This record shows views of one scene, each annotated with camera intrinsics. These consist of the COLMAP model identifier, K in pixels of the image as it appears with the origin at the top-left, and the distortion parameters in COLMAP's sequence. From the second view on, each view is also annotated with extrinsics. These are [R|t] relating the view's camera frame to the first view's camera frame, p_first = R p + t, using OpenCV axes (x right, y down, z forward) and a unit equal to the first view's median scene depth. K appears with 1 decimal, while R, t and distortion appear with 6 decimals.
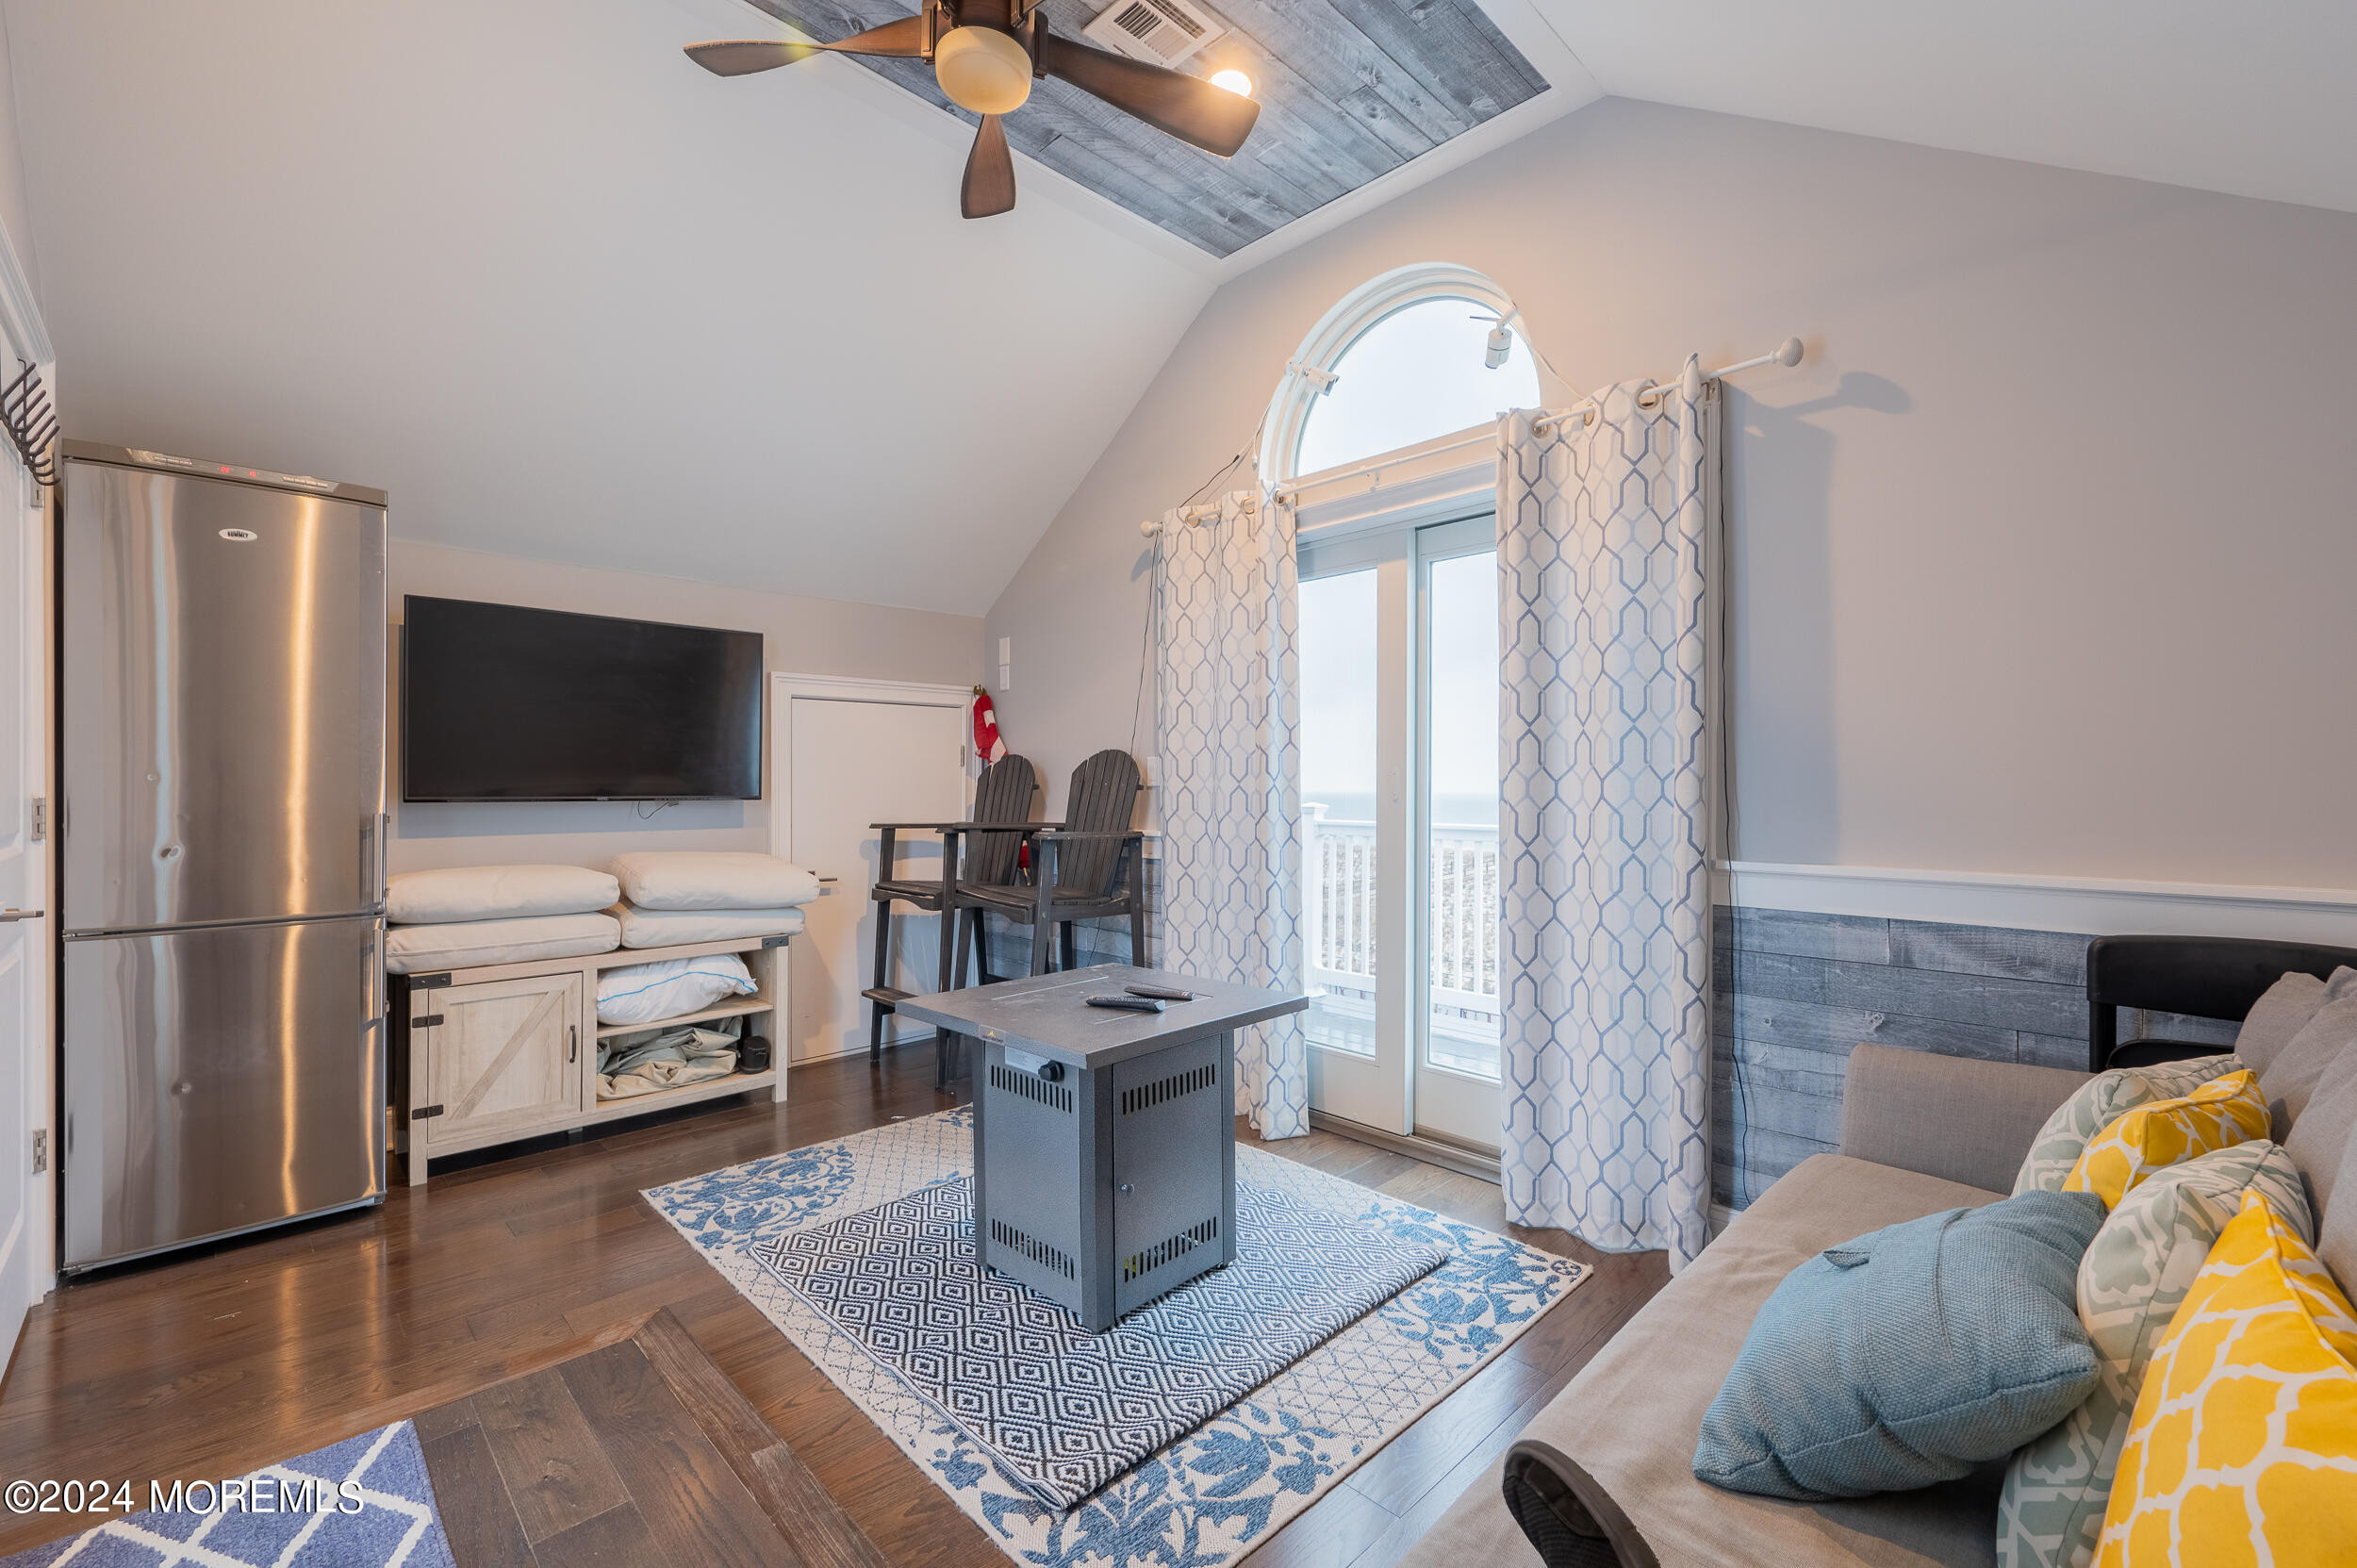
lens RADIAL K [[946.0, 0, 1193.8], [0, 946.0, 776.8], [0, 0, 1]] dist [-0.002476, 0.000208]
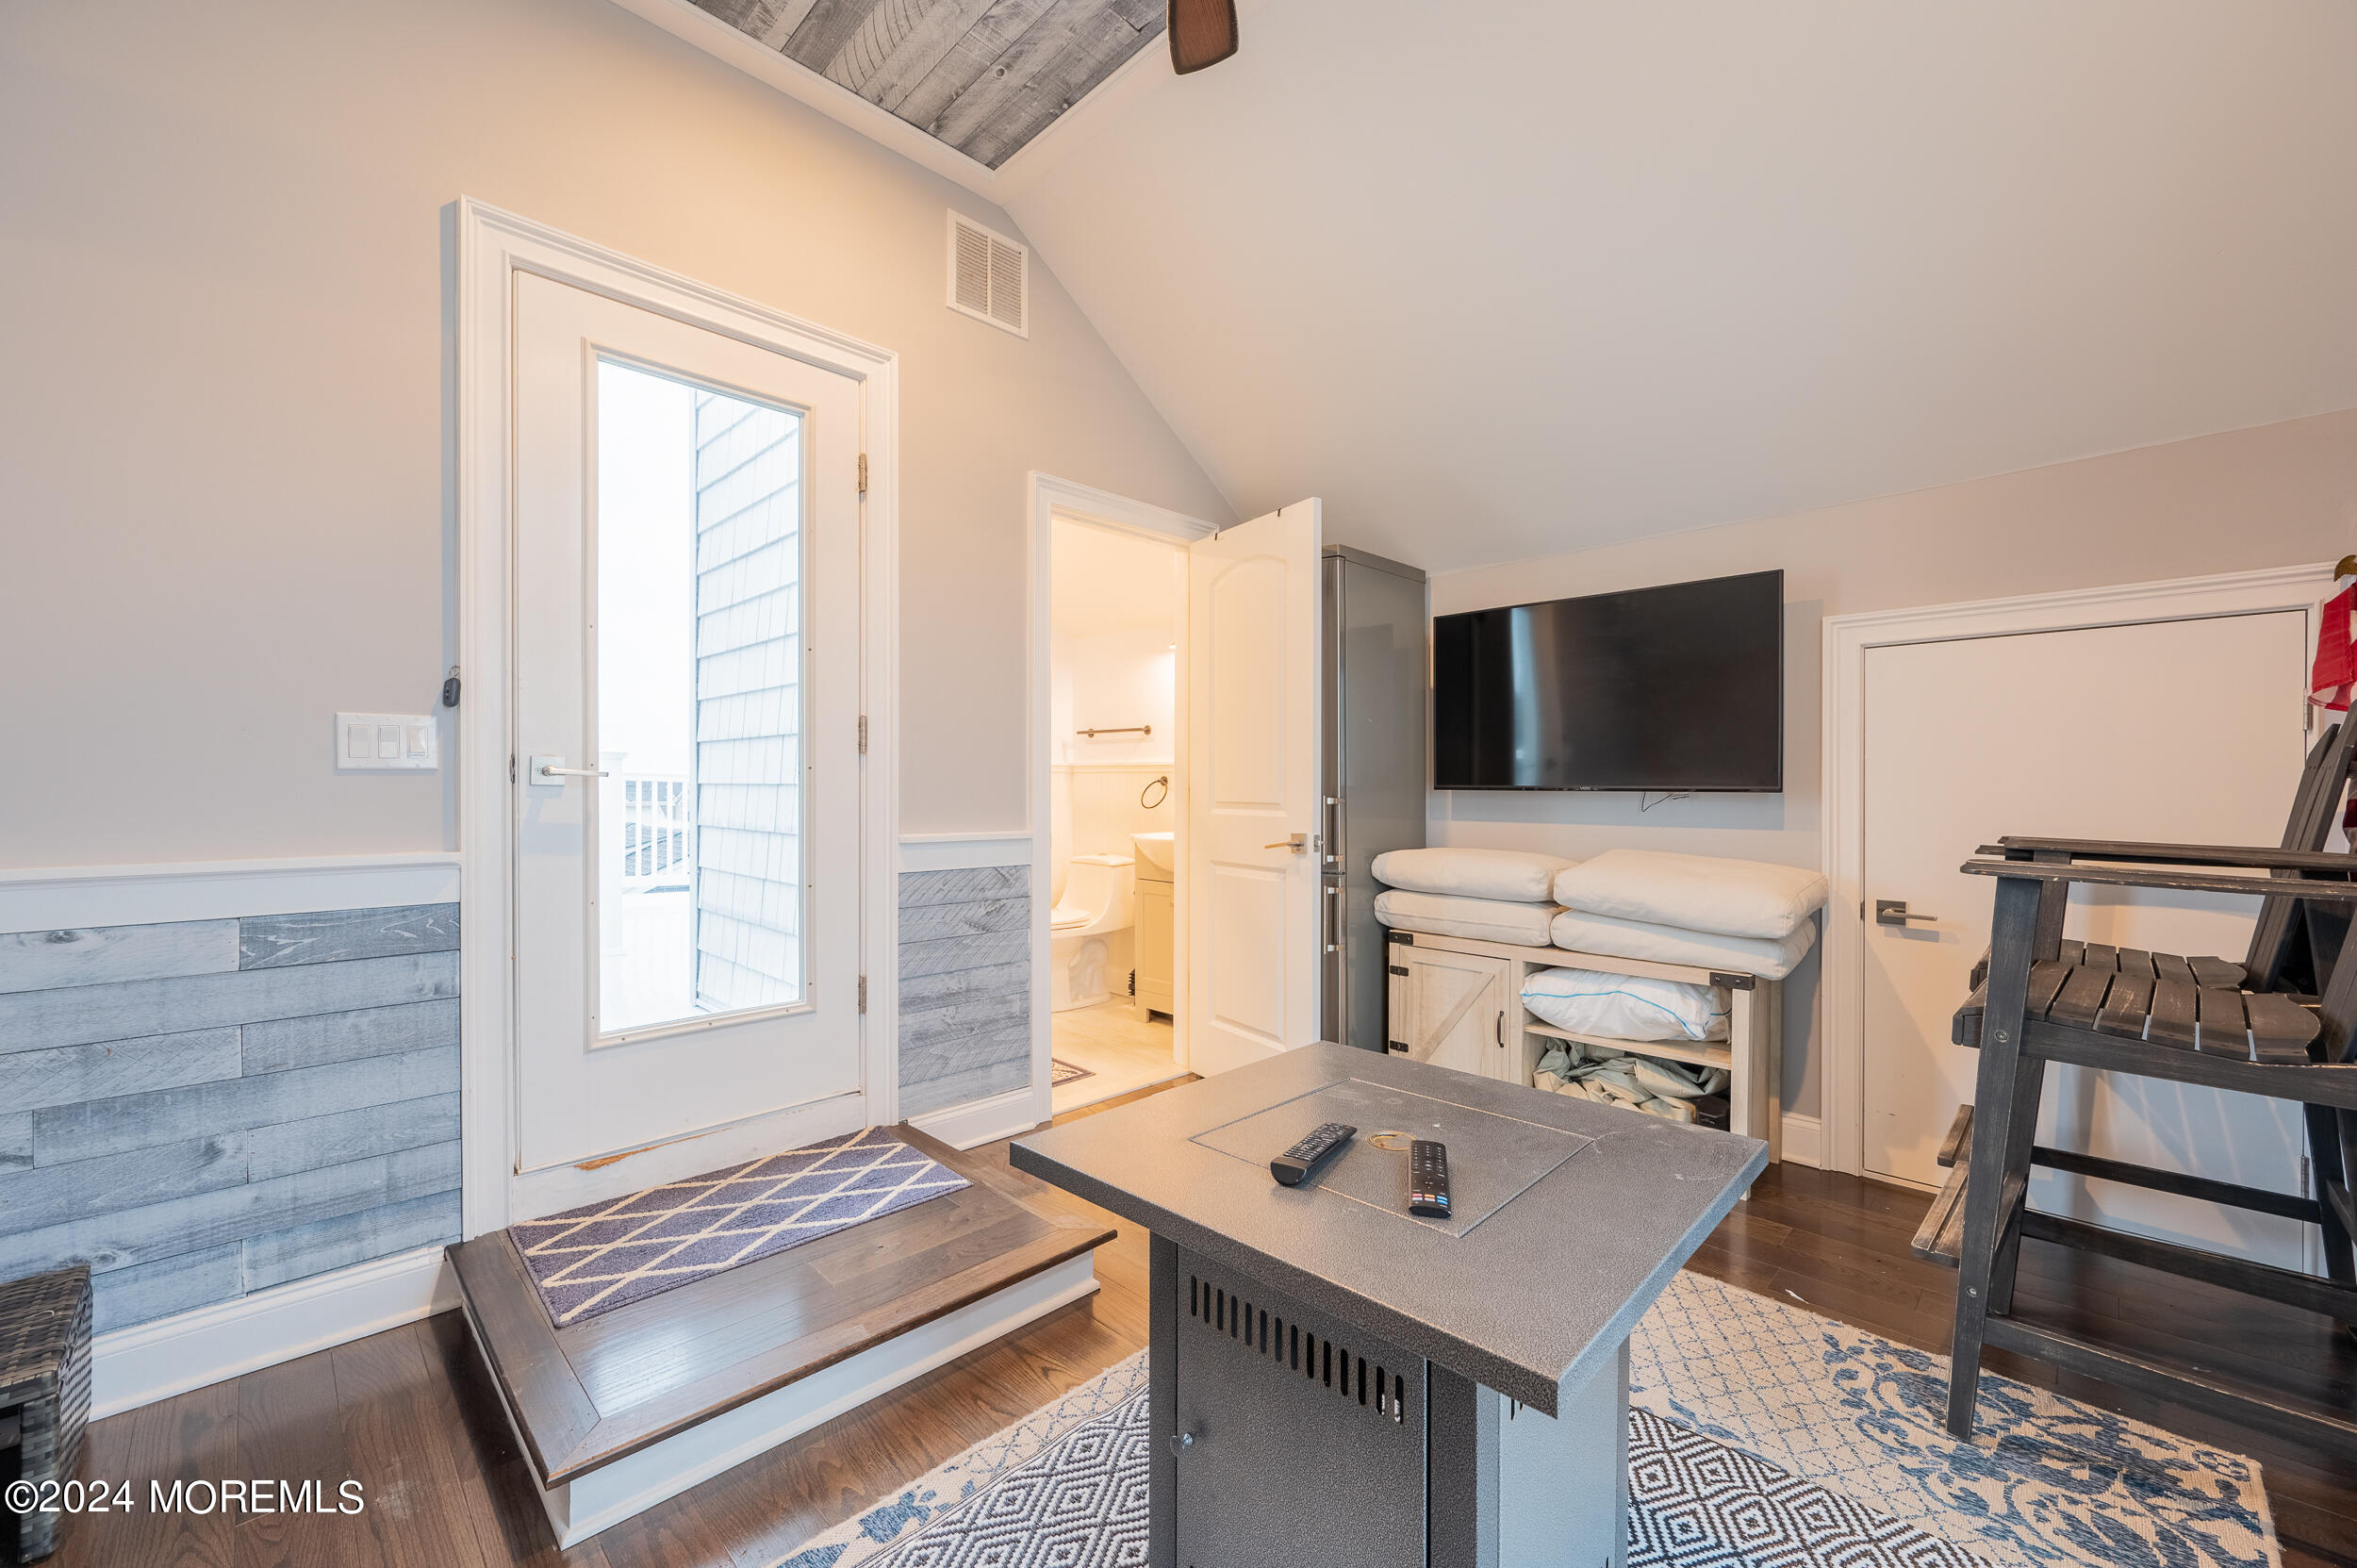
lens RADIAL K [[923.3, 0, 1178.5], [0, 923.3, 784.0], [0, 0, 1]] dist [-0.002462, -0.000345]
pose [[0.022967, -0.000520, -0.999736, 0.315782], [0.003856, 0.999992, -0.000432, 0.019116], [0.999729, -0.003845, 0.022969, 0.623899]]
